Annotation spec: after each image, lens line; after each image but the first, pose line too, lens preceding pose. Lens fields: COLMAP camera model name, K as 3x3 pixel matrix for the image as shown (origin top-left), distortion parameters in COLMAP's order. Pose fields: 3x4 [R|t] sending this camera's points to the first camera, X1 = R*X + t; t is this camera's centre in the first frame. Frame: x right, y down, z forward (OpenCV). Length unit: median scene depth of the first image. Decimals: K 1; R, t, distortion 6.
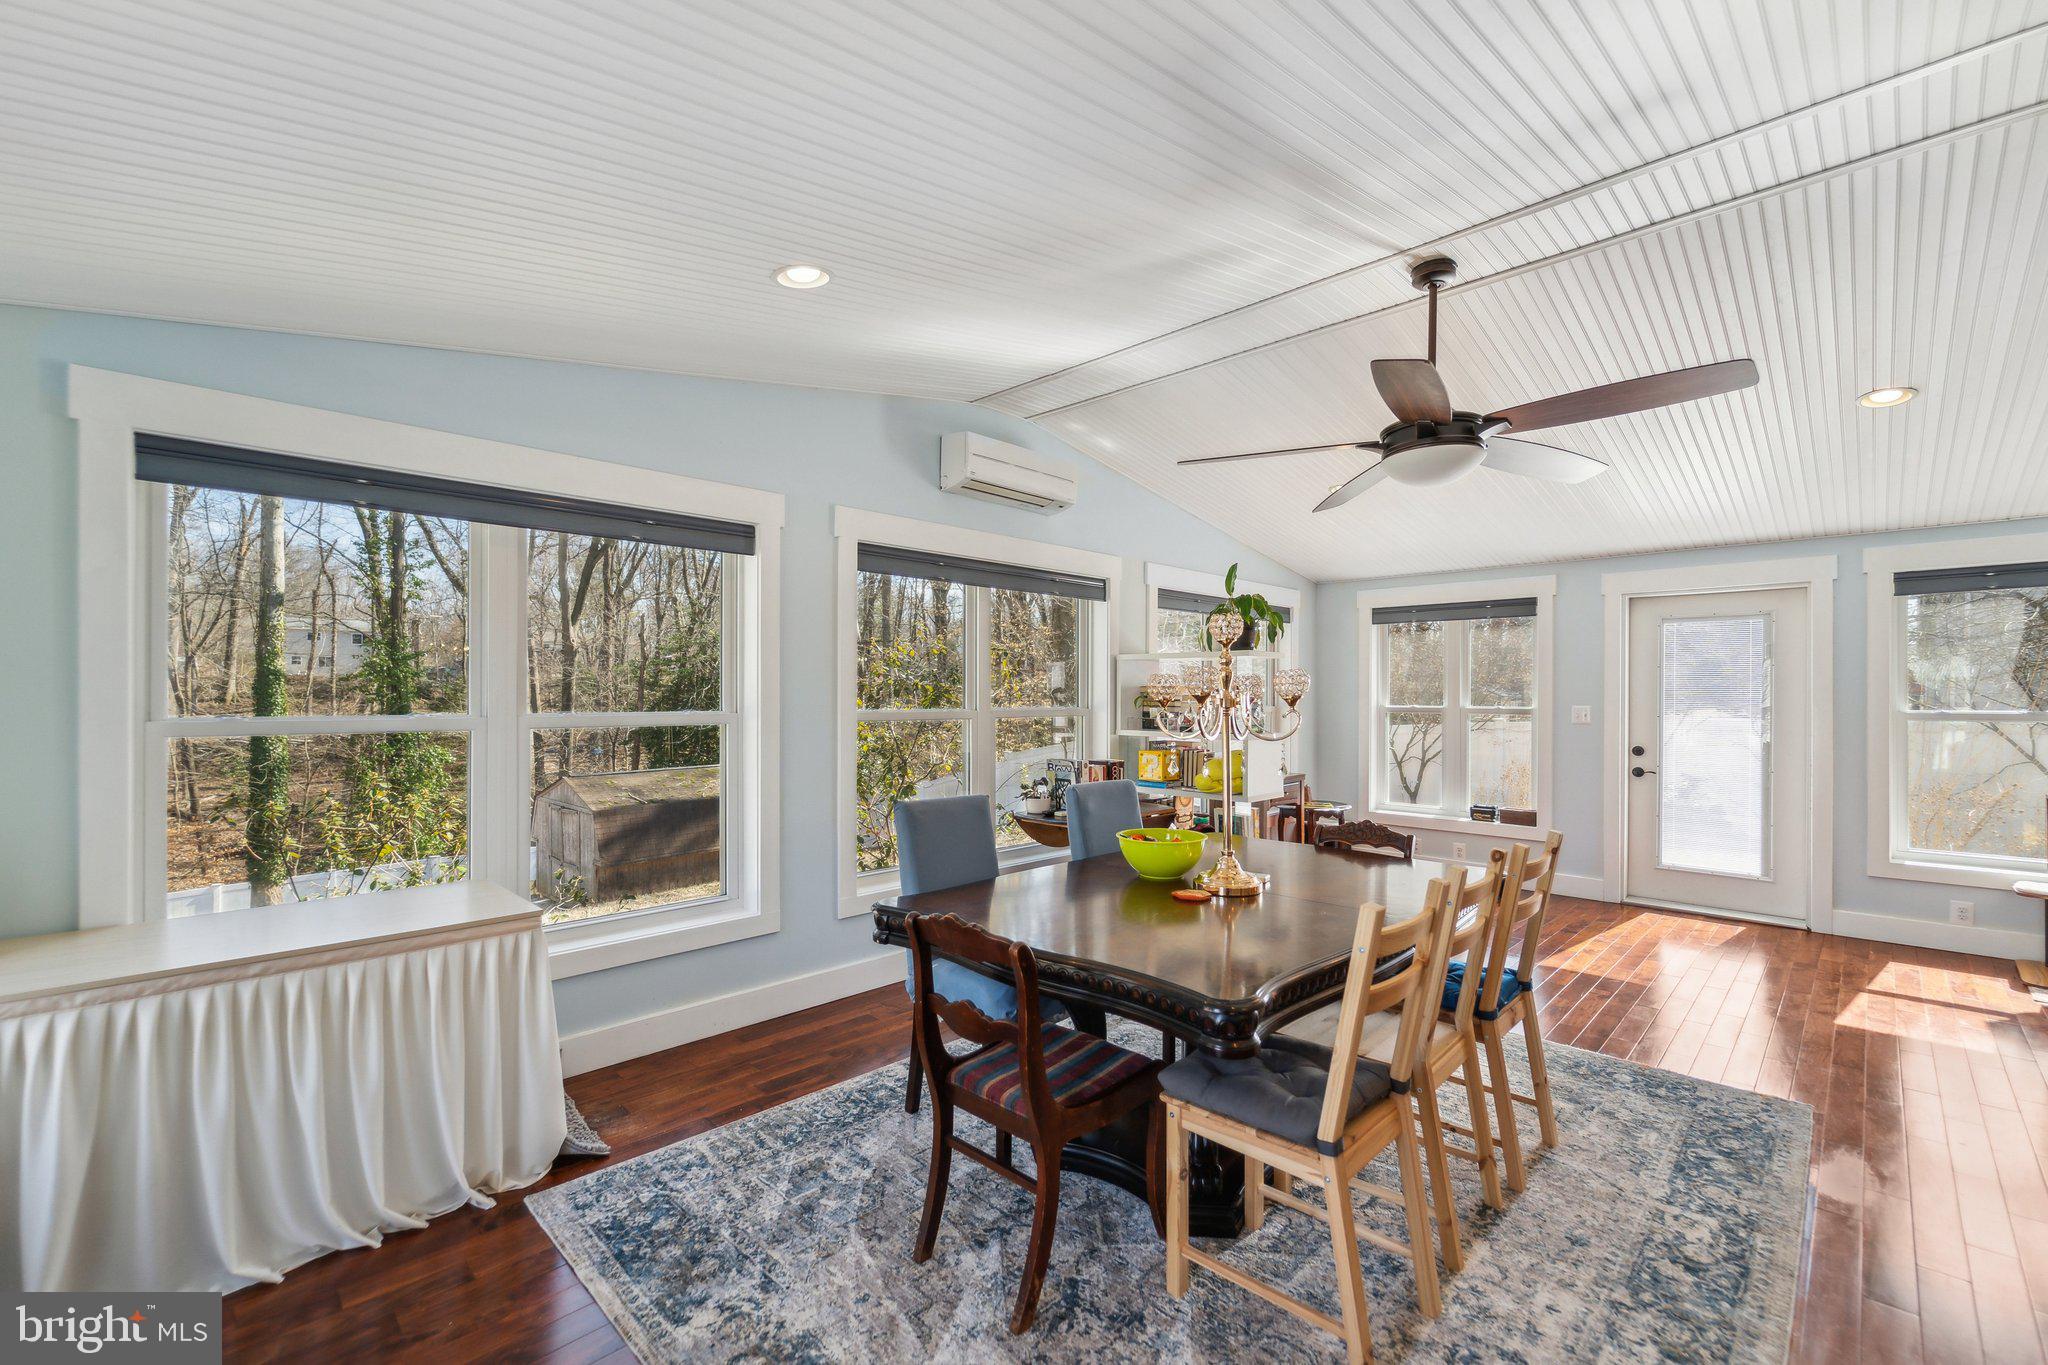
lens RADIAL K [[846.9, 0, 1024.0], [0, 846.9, 682.5], [0, 0, 1]] dist [0.001007, -0.000272]
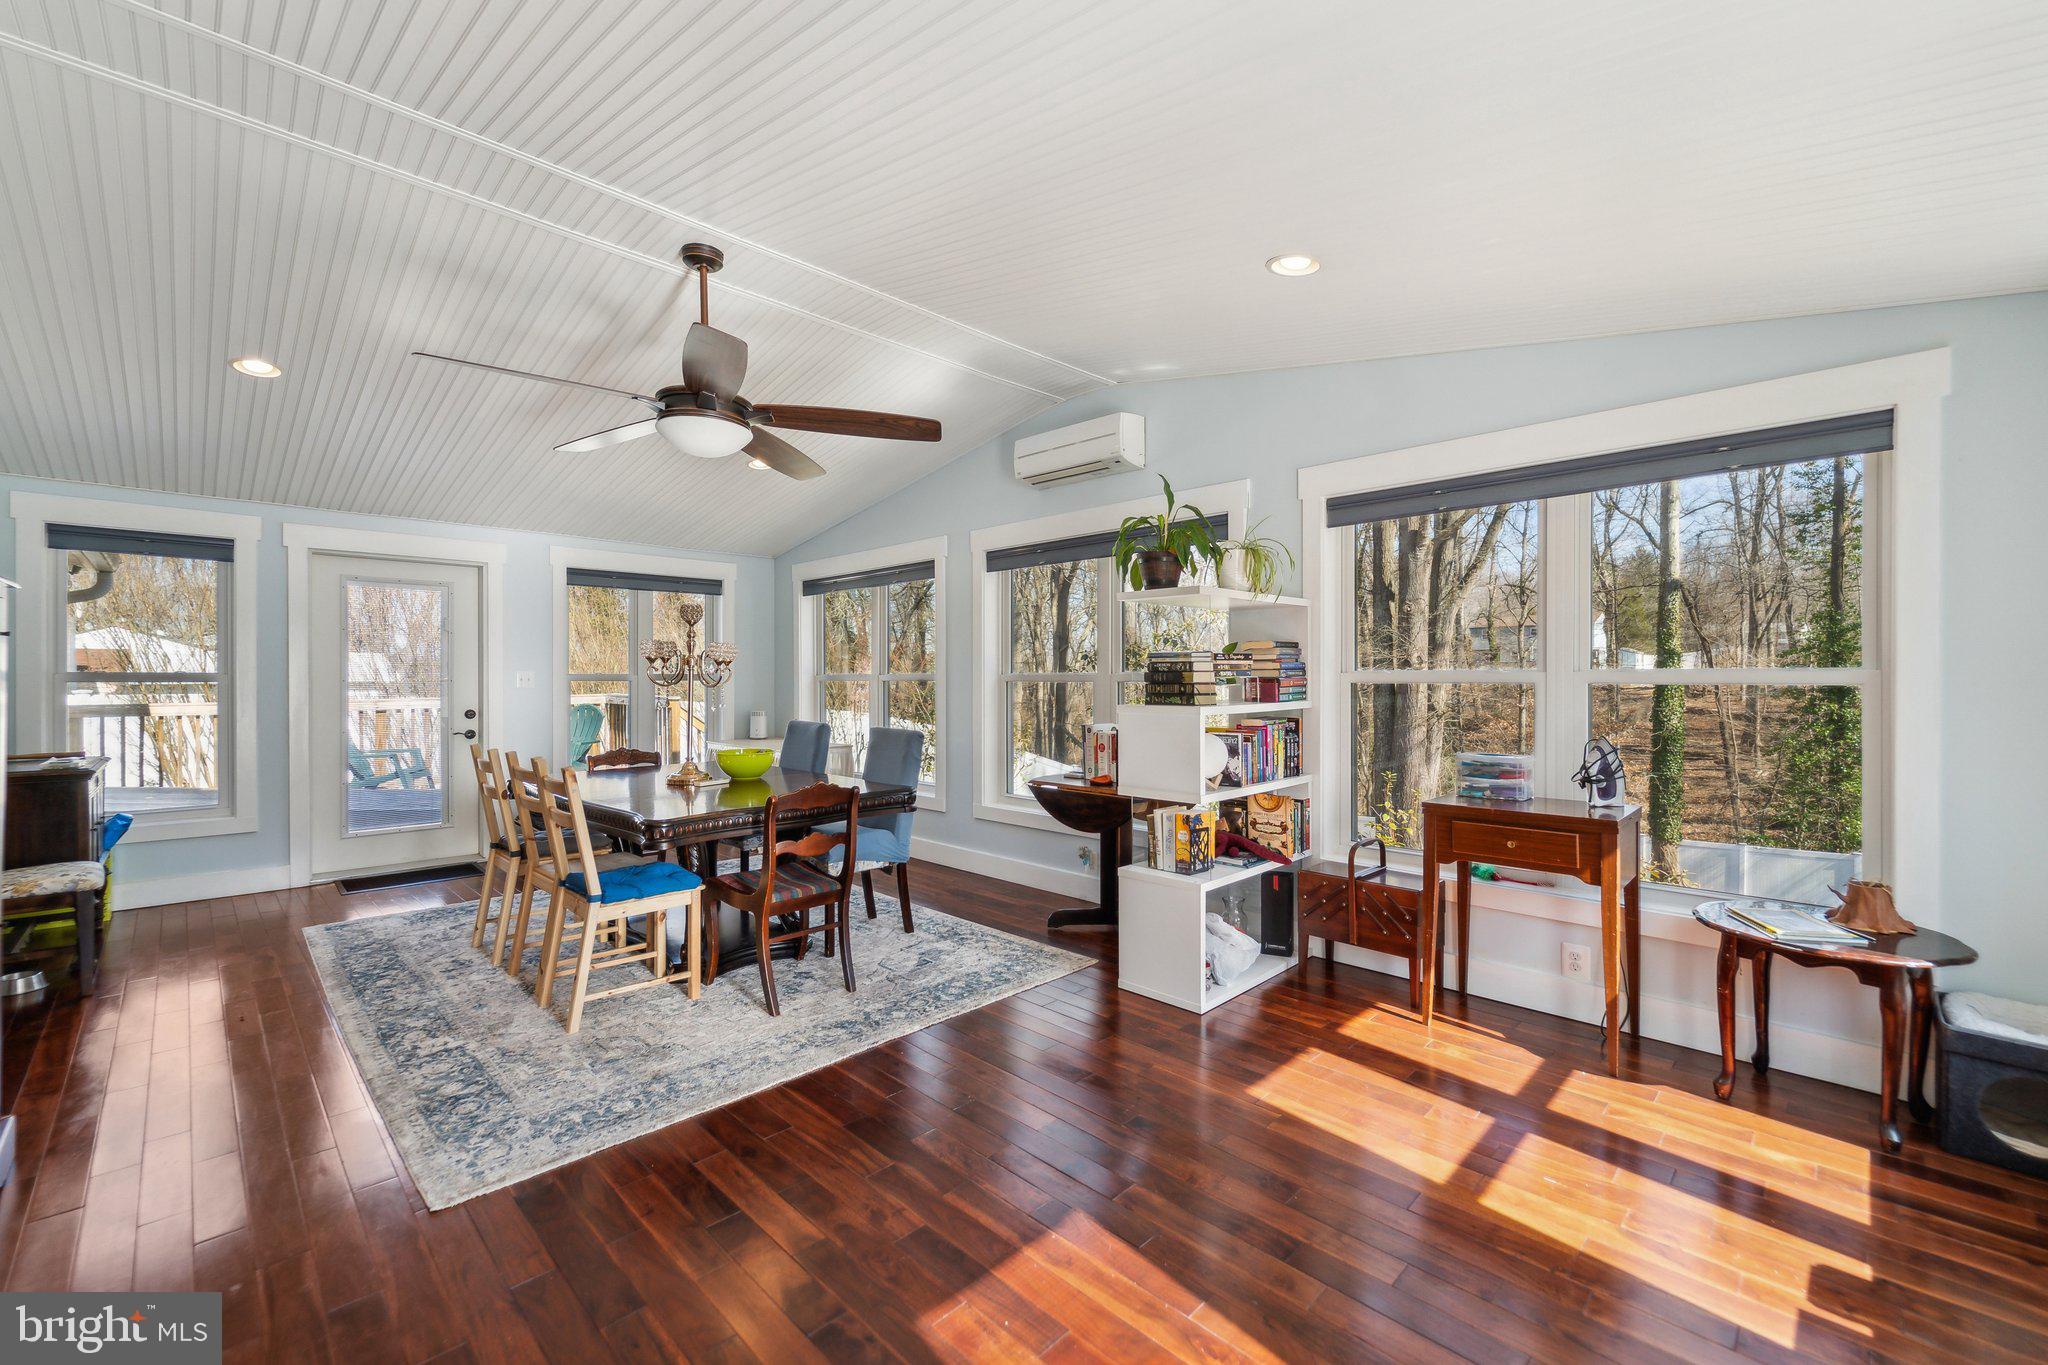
lens RADIAL K [[846.9, 0, 1024.0], [0, 846.9, 682.5], [0, 0, 1]] dist [0.001007, -0.000272]
pose [[-0.015380, 0.003942, -0.999874, 1.144422], [0.017958, 0.999832, 0.003666, 0.041250], [0.999720, -0.017900, -0.015448, 1.063353]]
